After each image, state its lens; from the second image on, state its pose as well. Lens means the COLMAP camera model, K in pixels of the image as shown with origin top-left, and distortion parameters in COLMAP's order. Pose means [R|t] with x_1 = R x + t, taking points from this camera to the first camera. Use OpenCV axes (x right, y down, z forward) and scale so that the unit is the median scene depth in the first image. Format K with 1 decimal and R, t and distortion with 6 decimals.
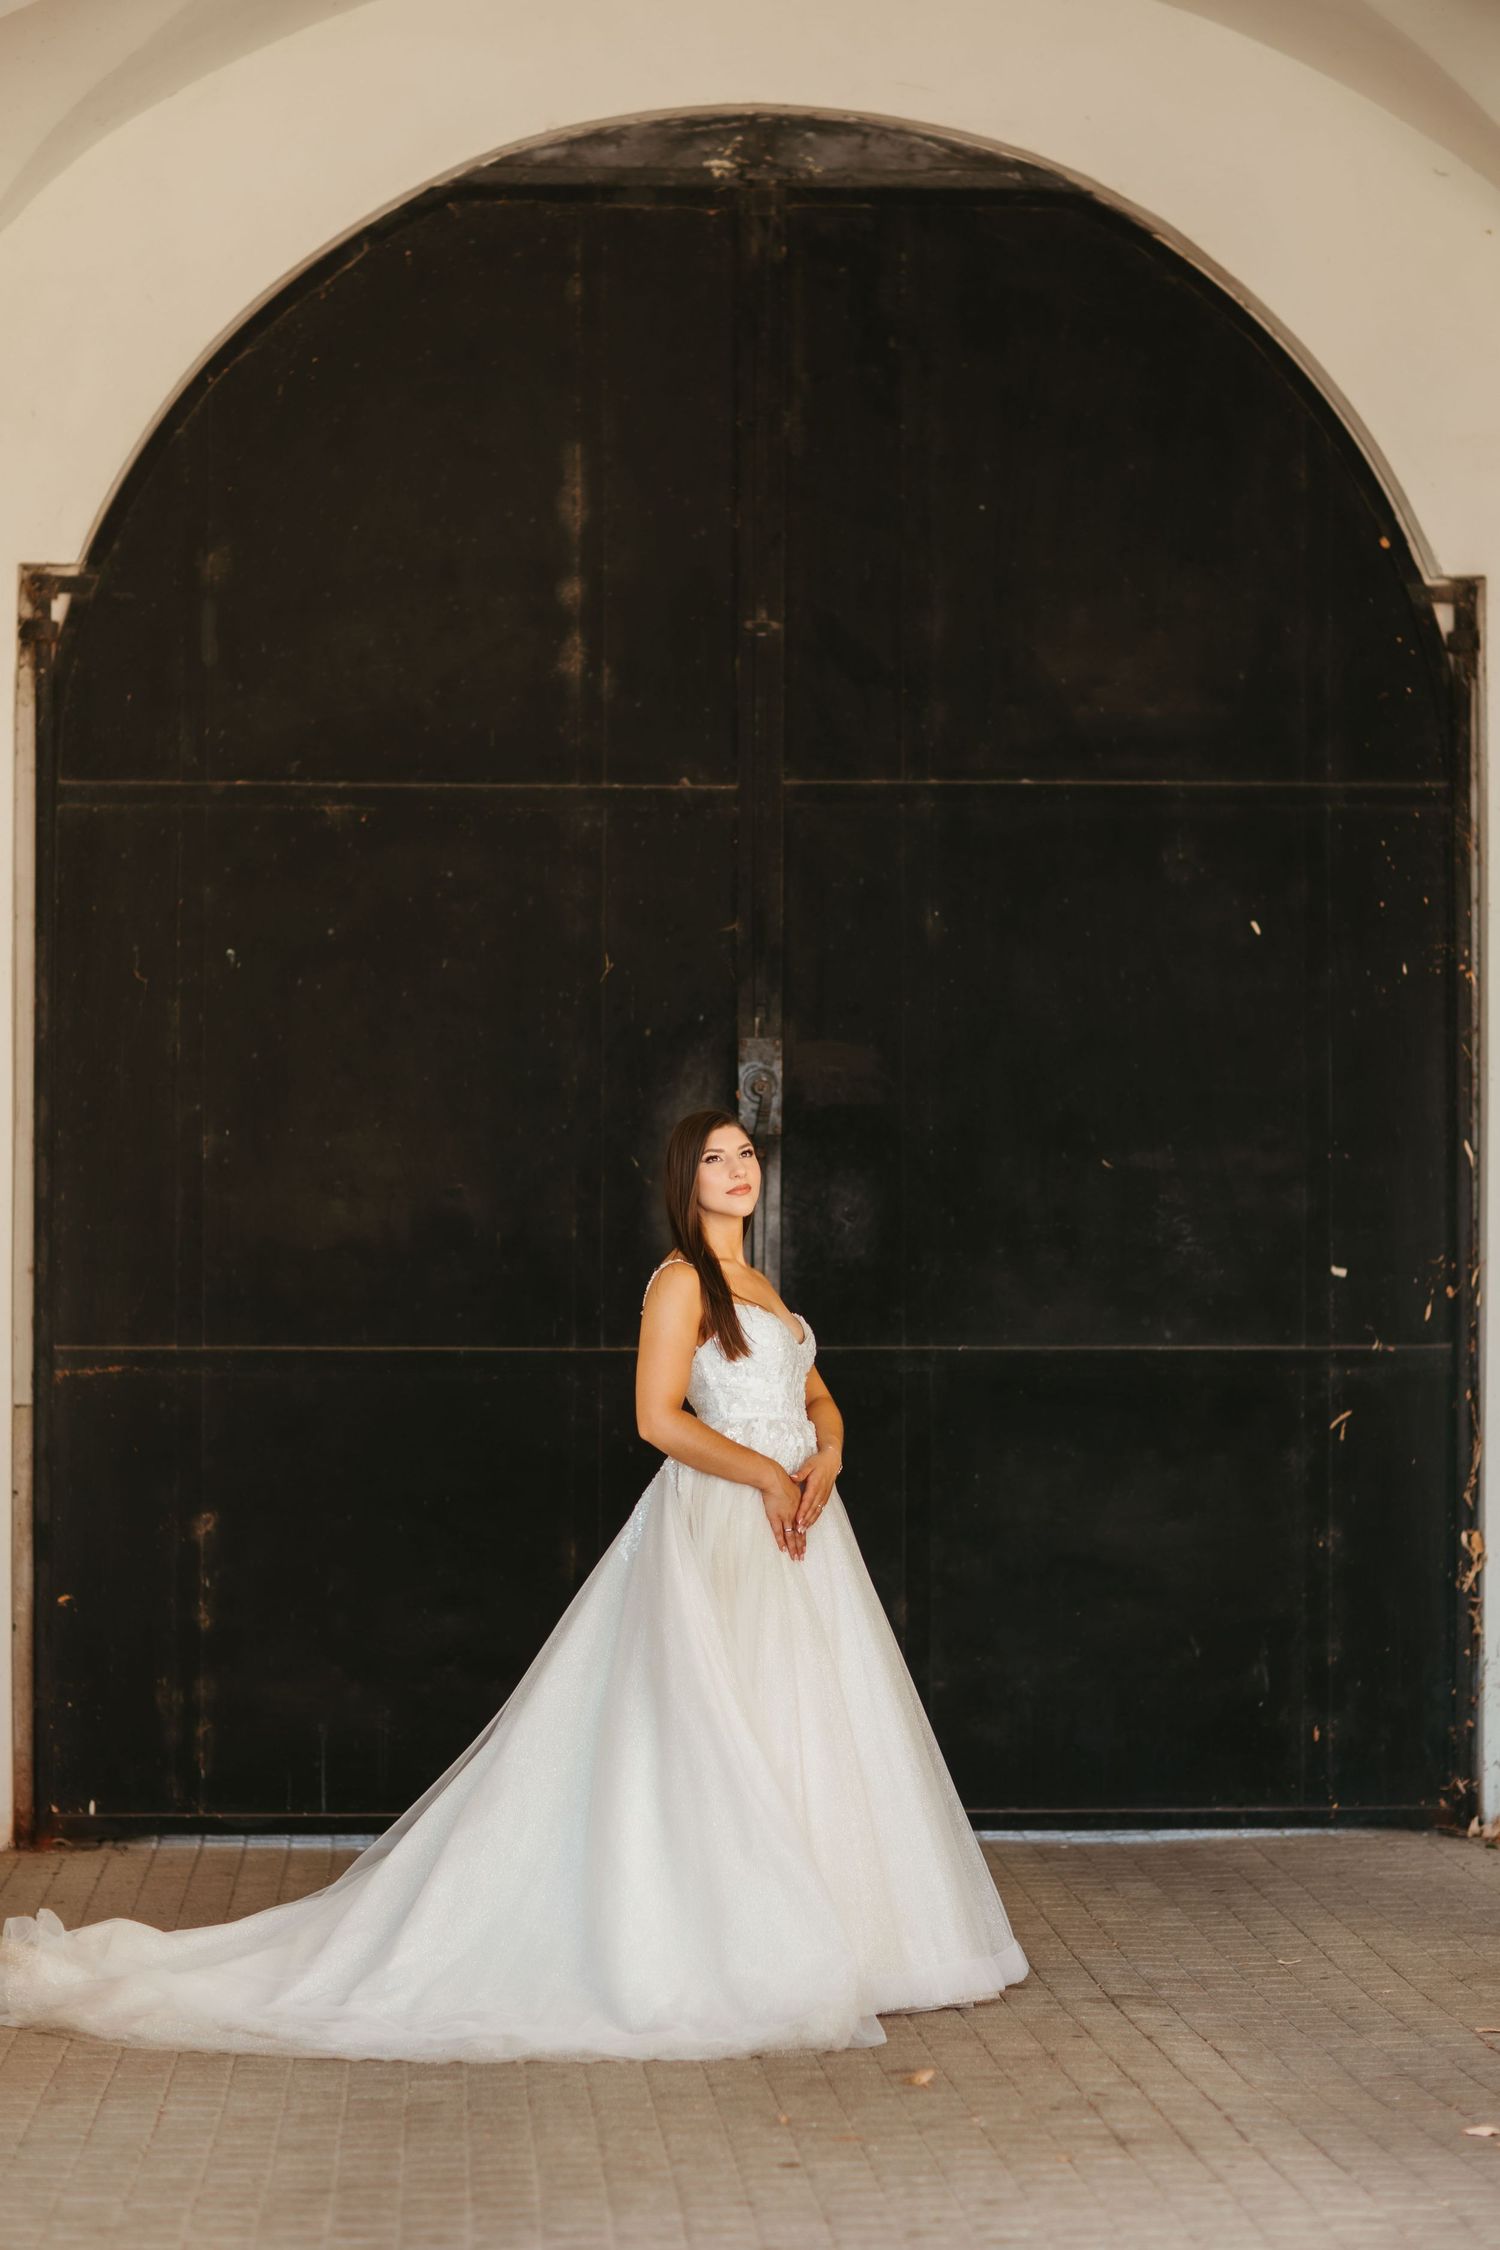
lens RADIAL K [[5493.0, 0, 750.0], [0, 5493.0, 1125.0], [0, 0, 1]] dist [-0.113265, -0.094187]
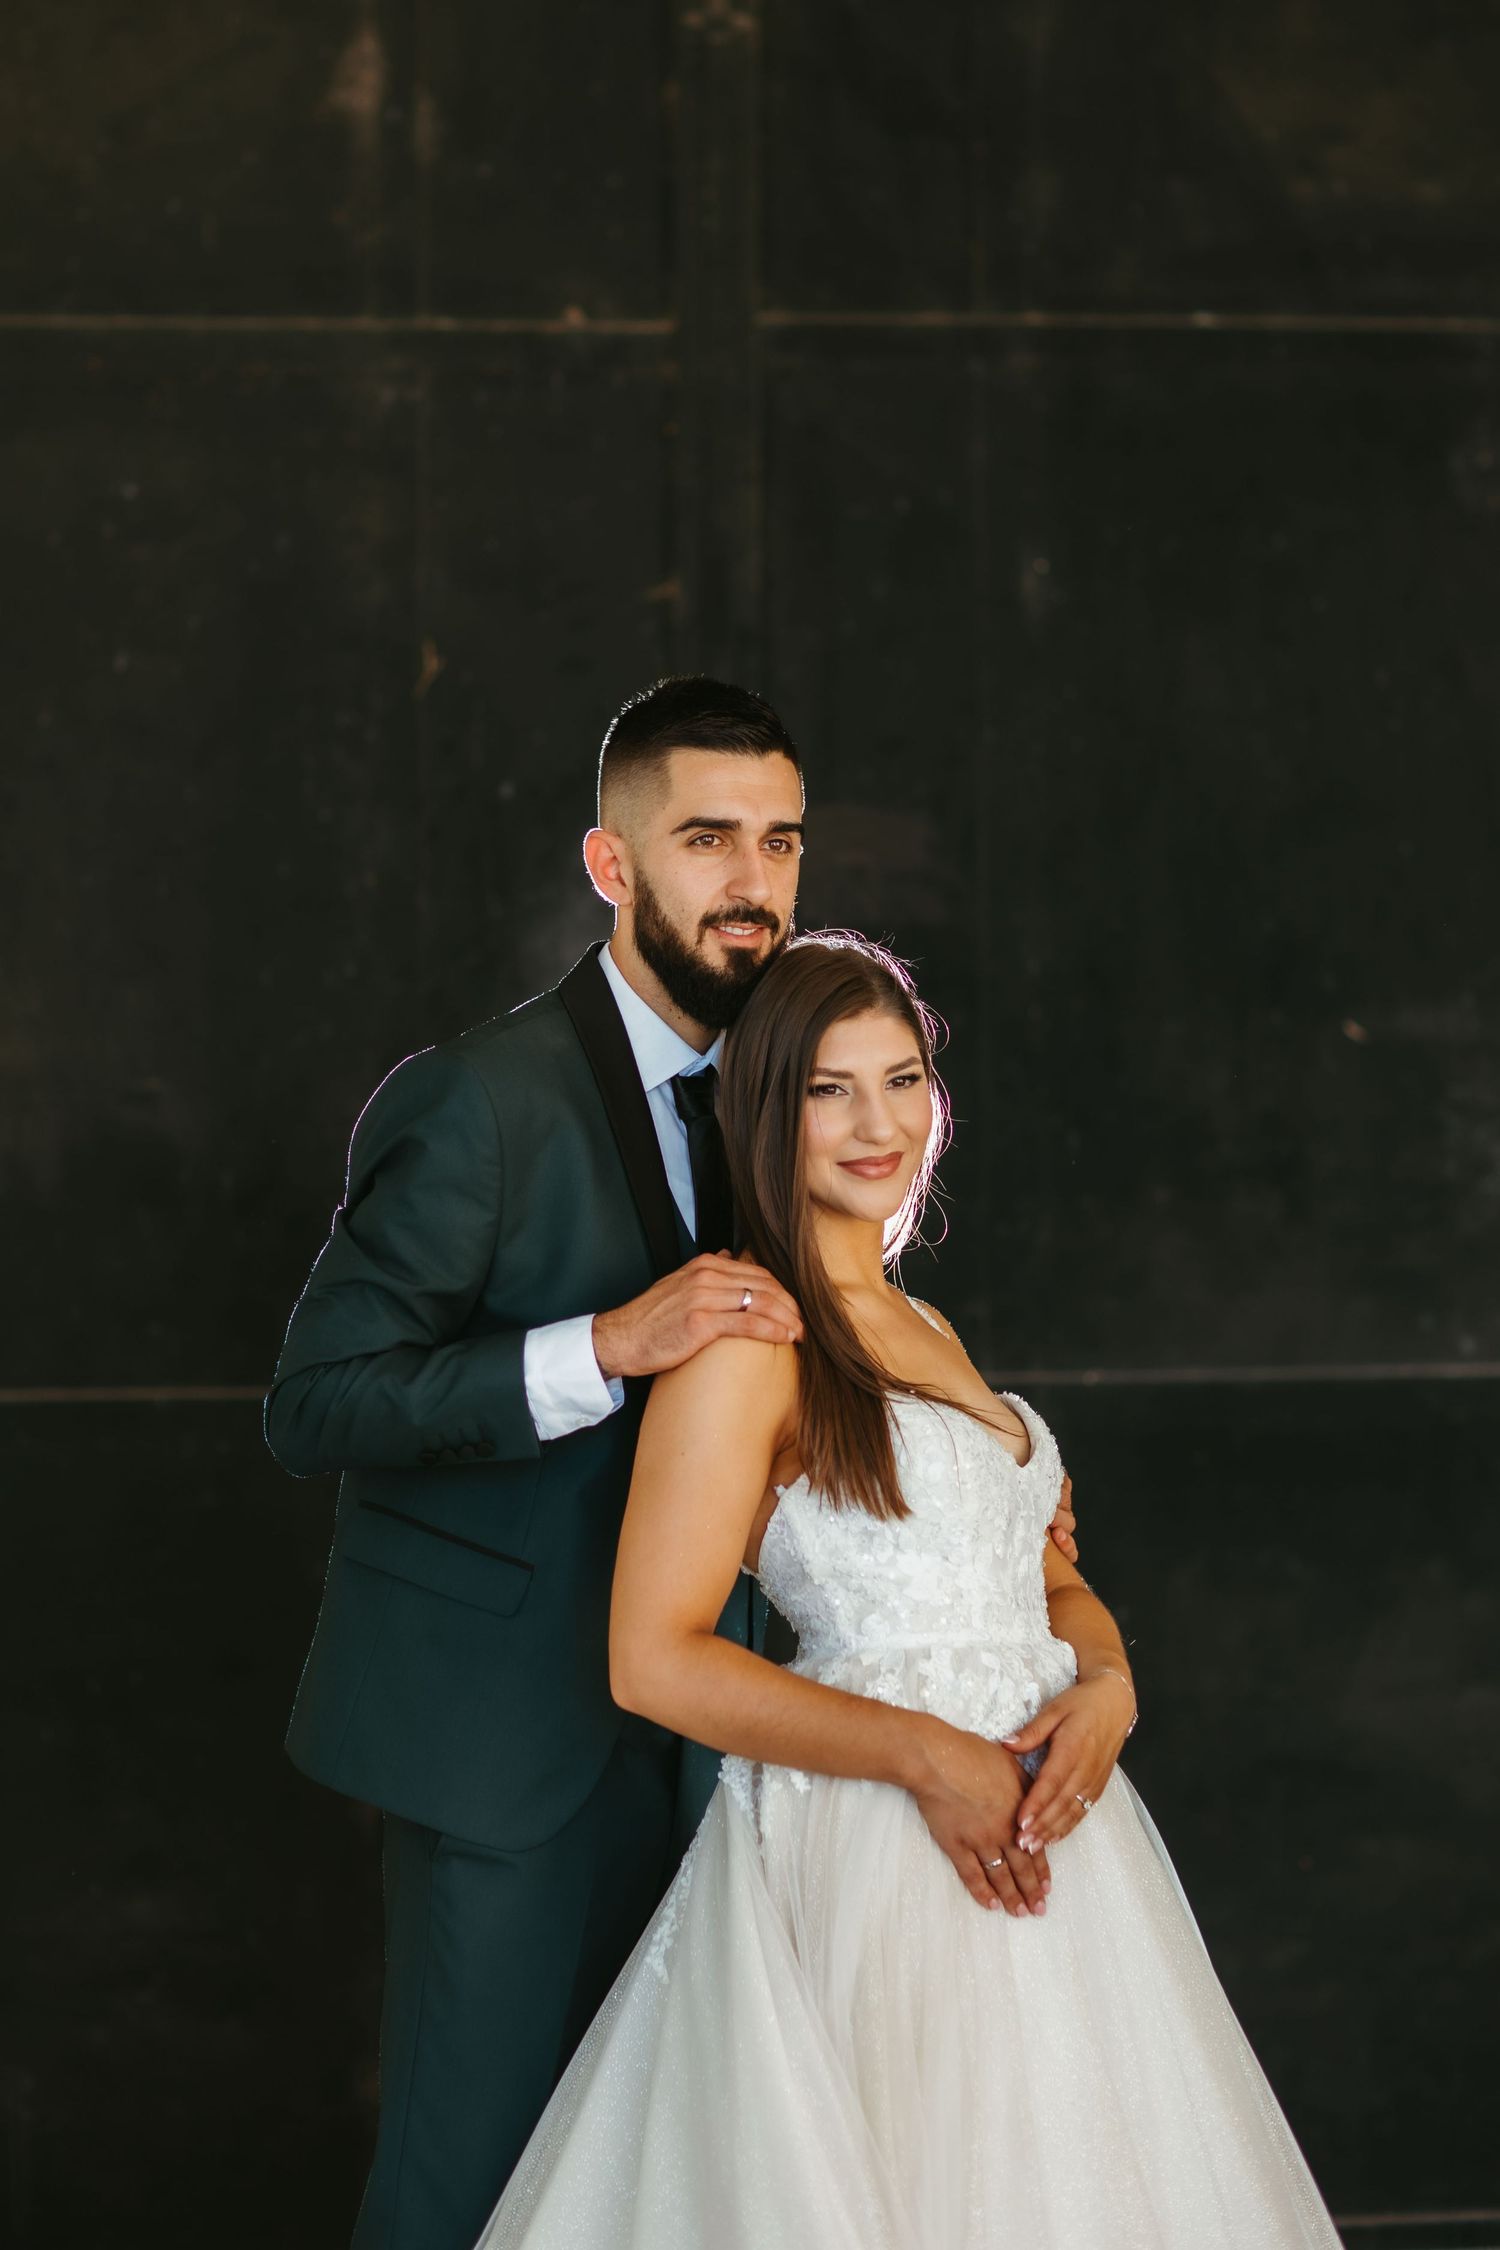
lens RADIAL K [[5803.6, 0, 739.7], [0, 5803.6, 1073.2], [0, 0, 1]] dist [-0.108014, -0.384431]
pose [[0.996699, -0.008418, 0.080749, -0.041609], [0.006382, 0.999656, 0.025438, -0.003696], [-0.080935, -0.024838, 0.996410, 0.441121]]
